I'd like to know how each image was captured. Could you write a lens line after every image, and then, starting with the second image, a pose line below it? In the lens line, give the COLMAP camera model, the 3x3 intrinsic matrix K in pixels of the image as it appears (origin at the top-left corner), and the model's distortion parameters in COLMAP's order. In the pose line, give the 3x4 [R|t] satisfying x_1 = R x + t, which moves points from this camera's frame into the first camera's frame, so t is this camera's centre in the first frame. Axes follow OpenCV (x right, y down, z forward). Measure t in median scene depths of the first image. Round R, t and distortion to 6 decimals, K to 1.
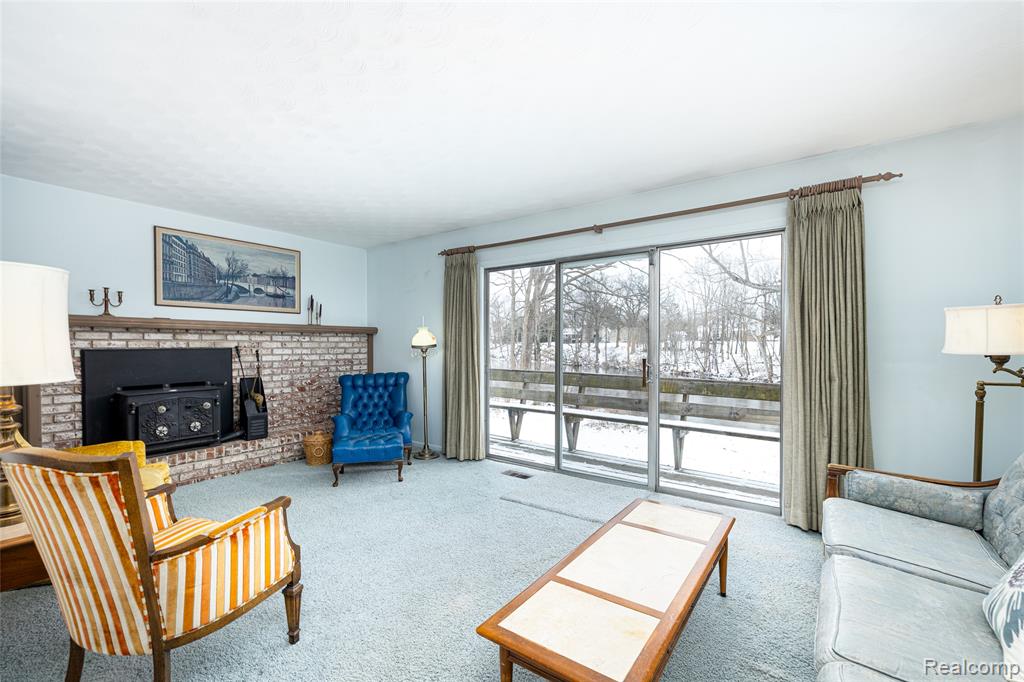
lens RADIAL K [[429.1, 0, 508.2], [0, 429.1, 349.5], [0, 0, 1]] dist [-0.000863, -0.000377]
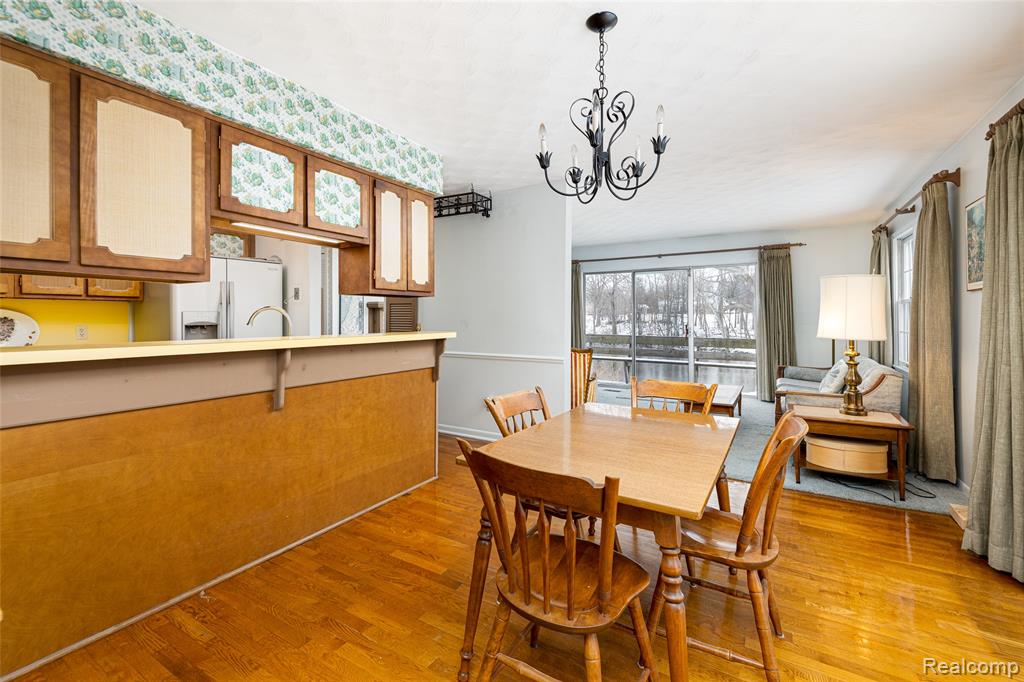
lens RADIAL K [[429.1, 0, 506.4], [0, 429.1, 315.9], [0, 0, 1]] dist [-0.000863, -0.000377]
pose [[0.997031, -0.006327, 0.076742, -0.614669], [0.007644, 0.999828, -0.016891, 0.008525], [-0.076622, 0.017428, 0.996908, -0.826562]]
